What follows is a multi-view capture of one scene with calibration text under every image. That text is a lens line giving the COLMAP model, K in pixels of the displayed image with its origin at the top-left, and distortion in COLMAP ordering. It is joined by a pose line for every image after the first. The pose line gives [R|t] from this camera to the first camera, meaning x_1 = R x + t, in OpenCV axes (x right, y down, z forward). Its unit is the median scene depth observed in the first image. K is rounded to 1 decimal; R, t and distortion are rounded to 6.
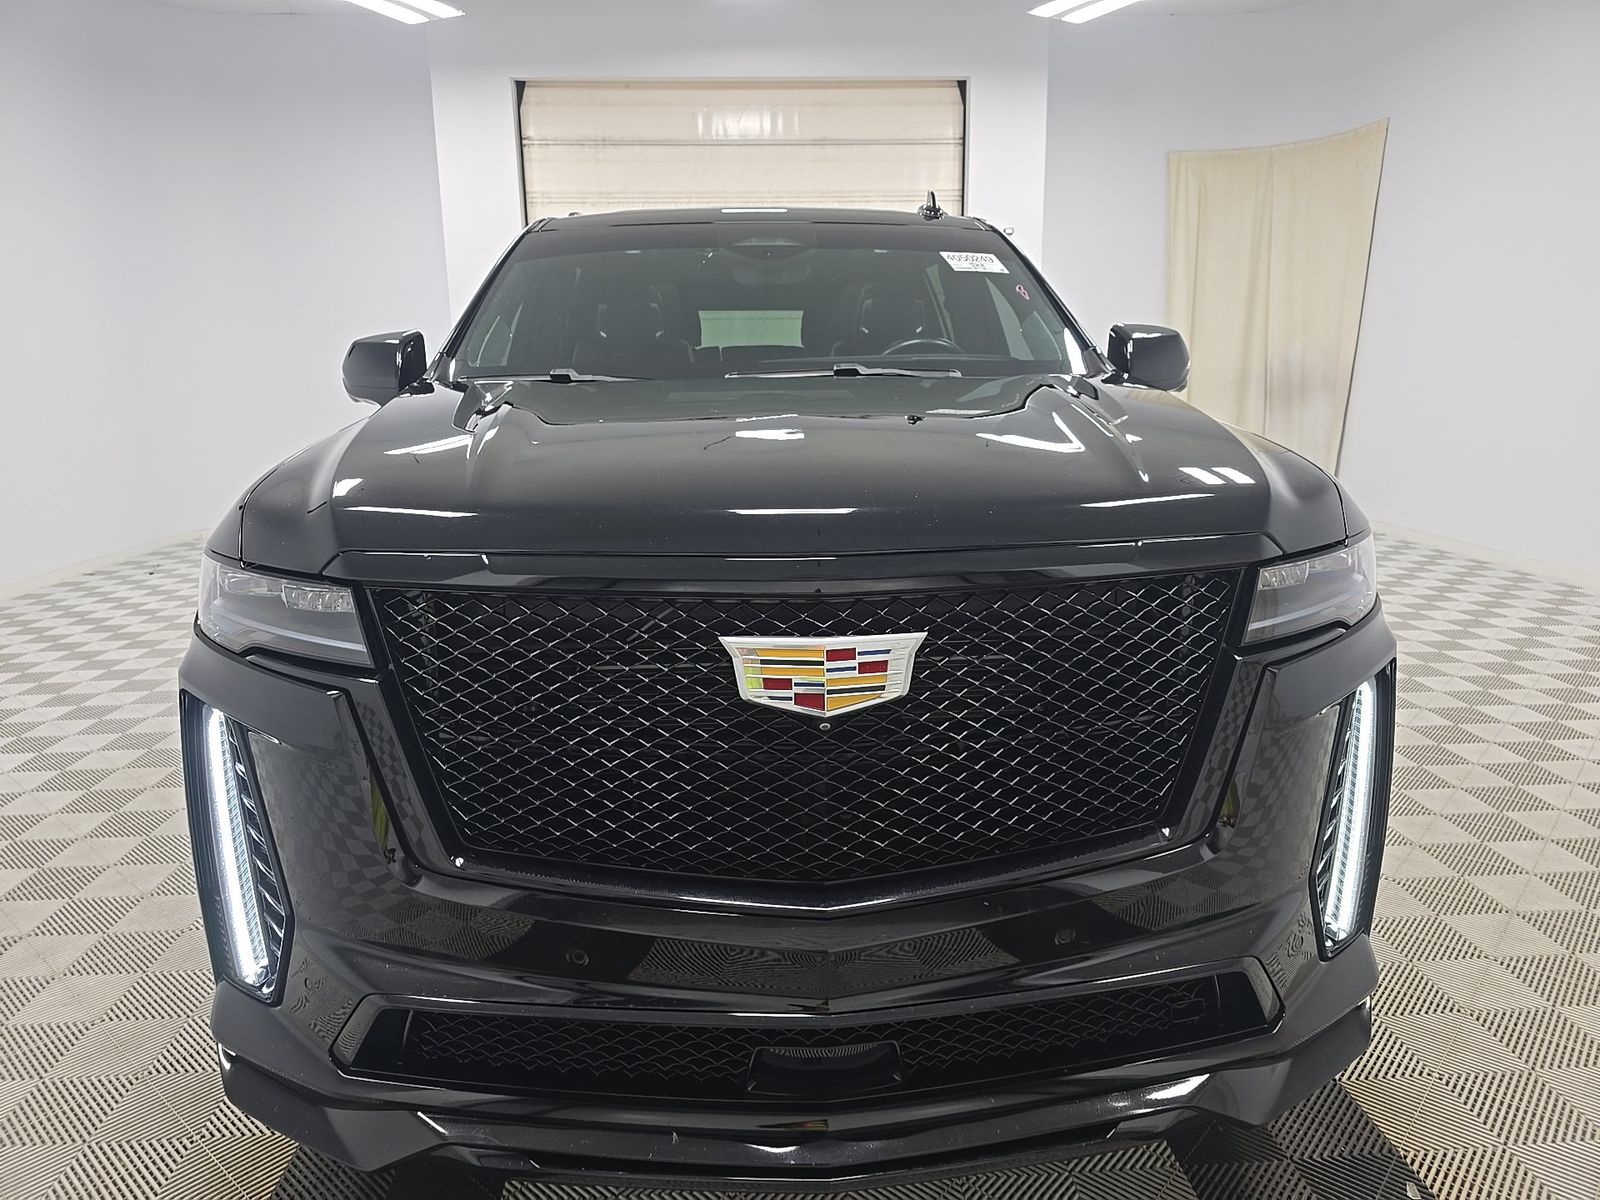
lens RADIAL K [[1073.7, 0, 800.0], [0, 1073.7, 600.0], [0, 0, 1]] dist [0.074994, -0.047230]
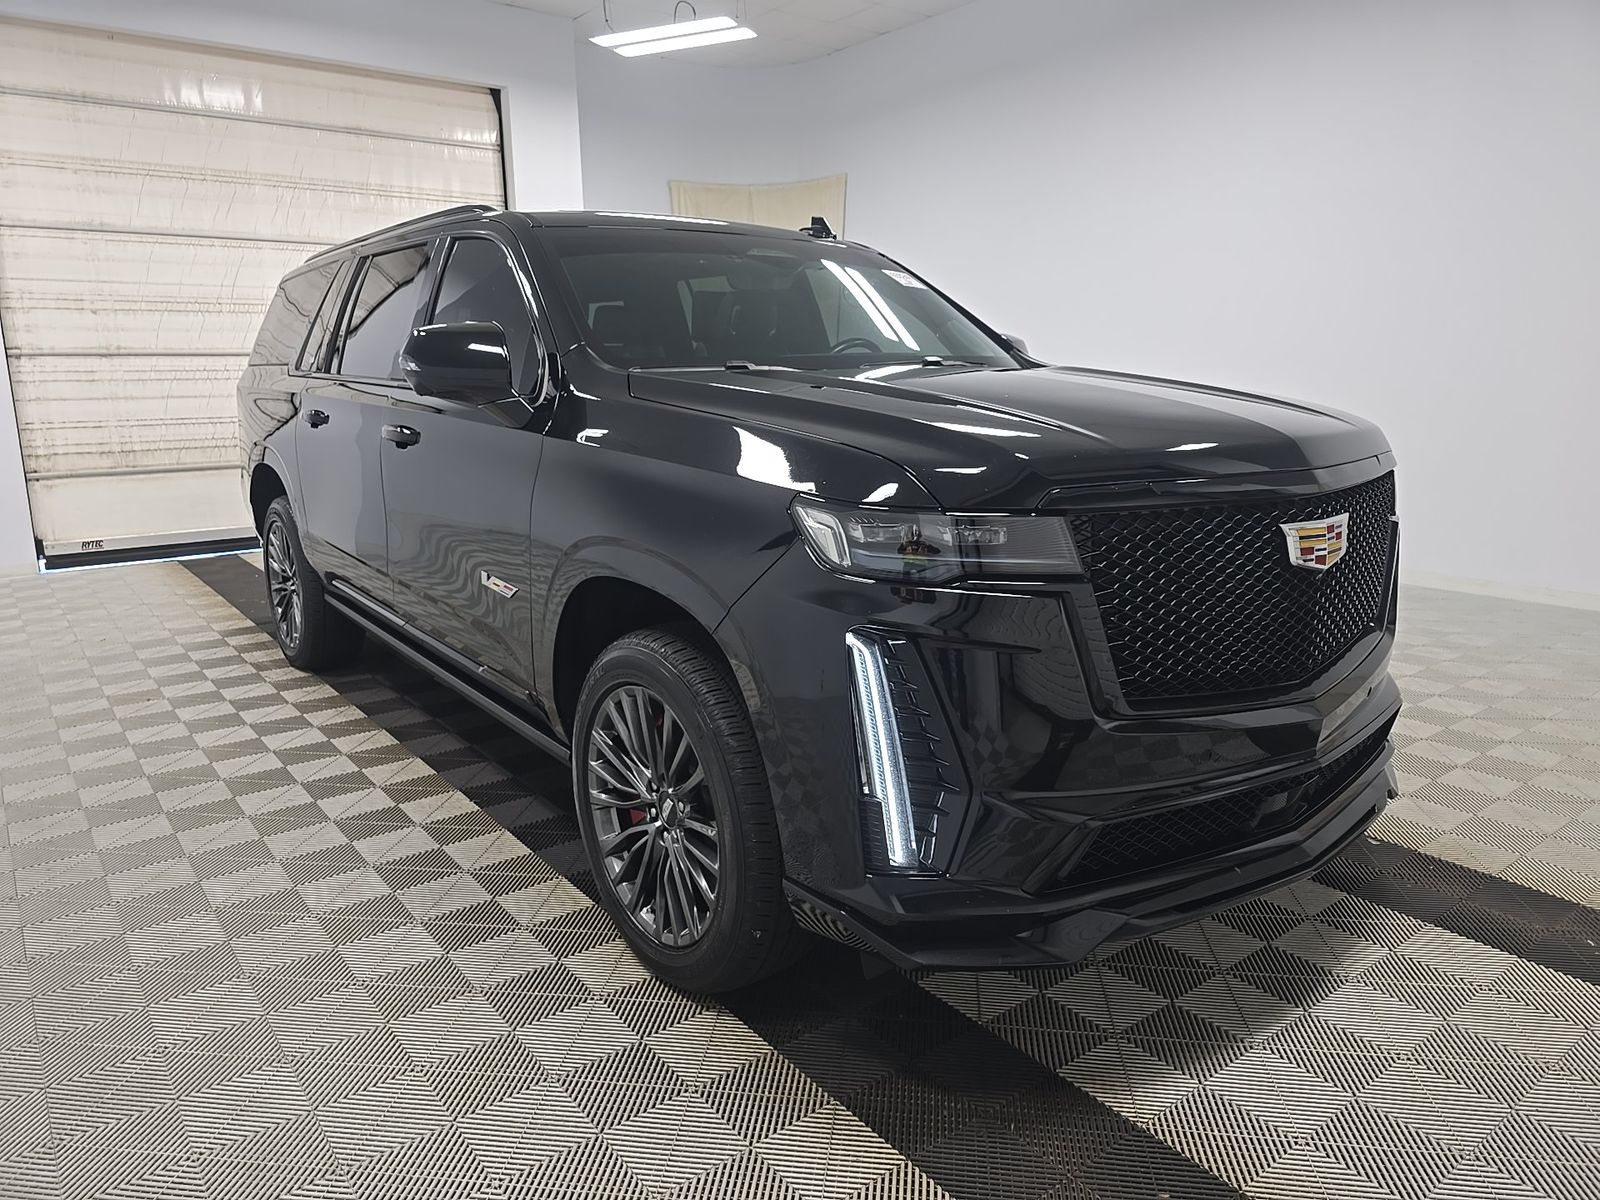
lens RADIAL K [[1073.7, 0, 800.0], [0, 1073.7, 600.0], [0, 0, 1]] dist [0.074994, -0.047230]
pose [[0.828684, -0.119110, 0.546896, -0.234578], [0.123547, 0.991920, 0.028829, 0.001910], [-0.545911, 0.043677, 0.836704, 0.013770]]
